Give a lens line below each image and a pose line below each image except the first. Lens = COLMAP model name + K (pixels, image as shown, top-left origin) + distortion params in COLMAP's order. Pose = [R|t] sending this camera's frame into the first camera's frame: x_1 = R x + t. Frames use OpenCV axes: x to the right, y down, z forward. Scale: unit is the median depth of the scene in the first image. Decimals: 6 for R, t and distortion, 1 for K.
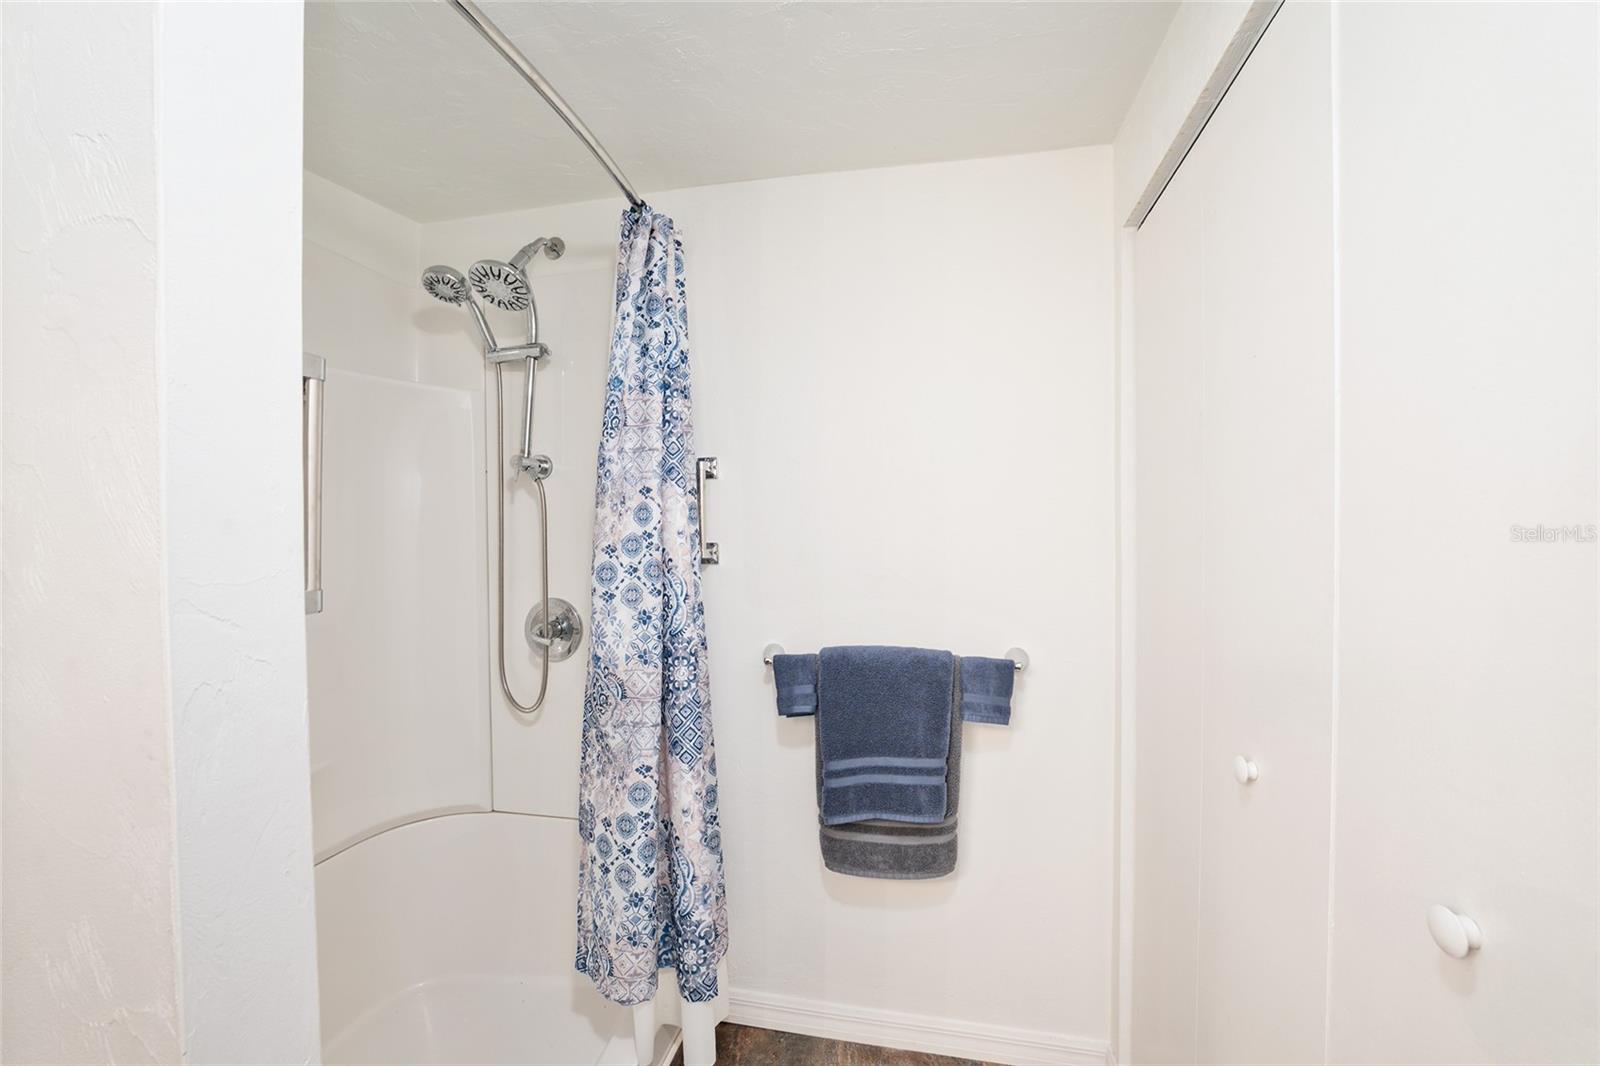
lens RADIAL K [[649.0, 0, 808.1], [0, 649.0, 533.6], [0, 0, 1]] dist [-0.025374, 0.002769]
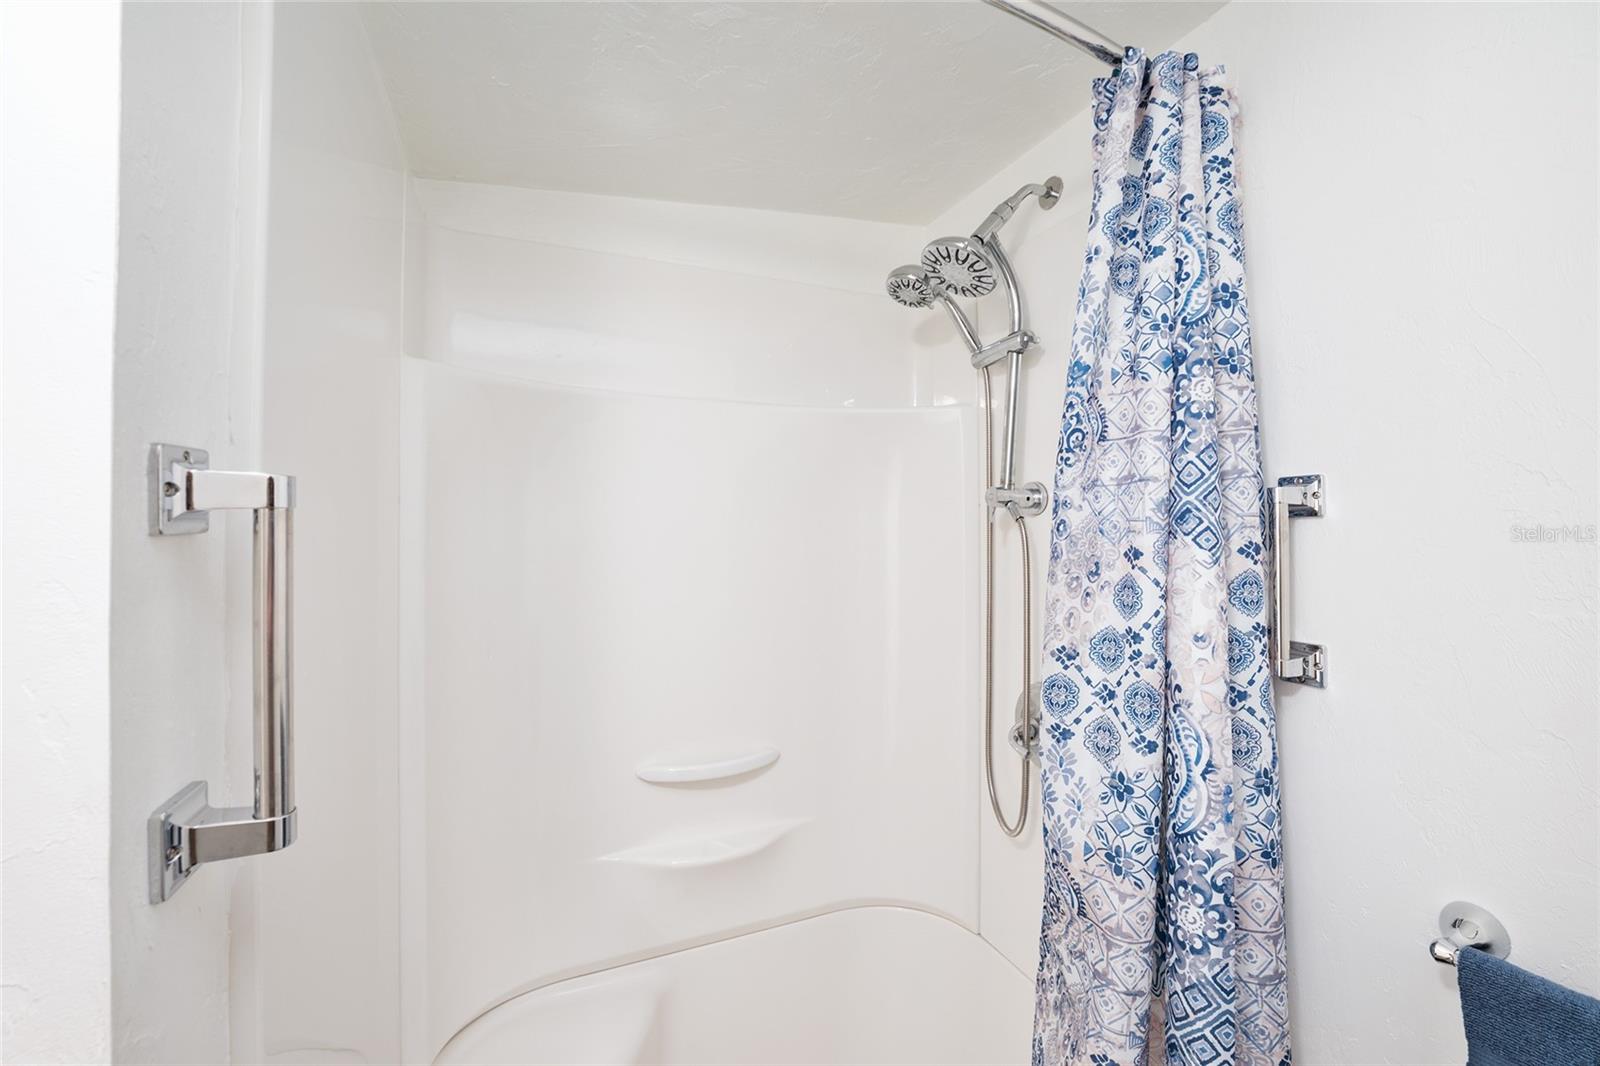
lens RADIAL K [[649.0, 0, 806.9], [0, 649.0, 512.5], [0, 0, 1]] dist [-0.025374, 0.002769]
pose [[0.564688, -0.007674, -0.825269, 0.048909], [0.001057, 0.999963, -0.008575, -0.096480], [0.825304, 0.003970, 0.564675, 0.447238]]
